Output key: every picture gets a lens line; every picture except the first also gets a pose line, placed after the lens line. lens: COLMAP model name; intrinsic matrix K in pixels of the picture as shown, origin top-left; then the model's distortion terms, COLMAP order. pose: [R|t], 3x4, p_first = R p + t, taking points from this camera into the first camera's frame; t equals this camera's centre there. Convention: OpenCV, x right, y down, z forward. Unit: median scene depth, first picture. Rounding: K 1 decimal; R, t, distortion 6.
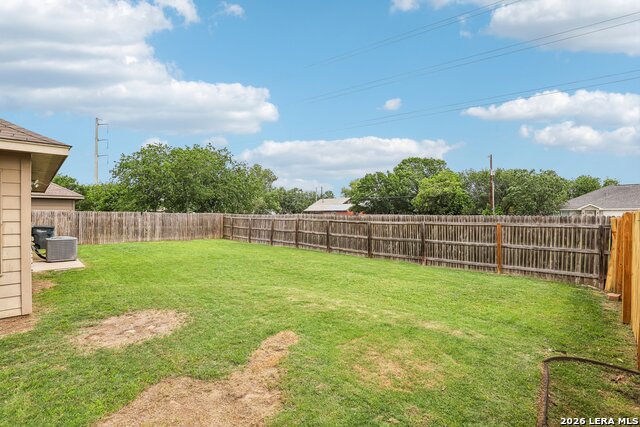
lens RADIAL K [[293.3, 0, 320.5], [0, 293.3, 215.4], [0, 0, 1]] dist [-0.017733, 0.000227]
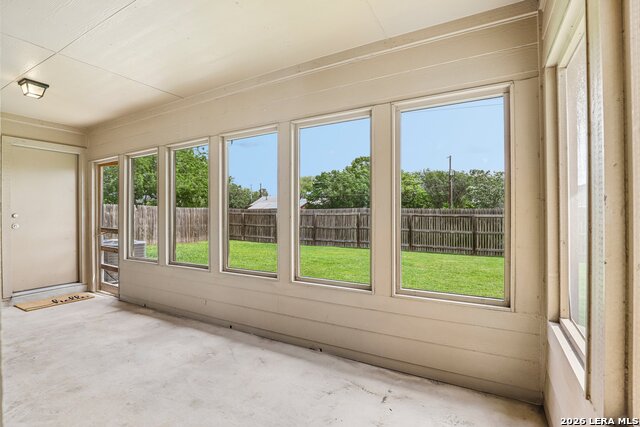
lens RADIAL K [[293.3, 0, 326.4], [0, 293.3, 212.7], [0, 0, 1]] dist [-0.017733, 0.000227]
pose [[0.963214, -0.001925, 0.268728, -0.351314], [0.003316, 0.999983, -0.004722, 0.011700], [-0.268714, 0.005440, 0.963205, 0.172128]]
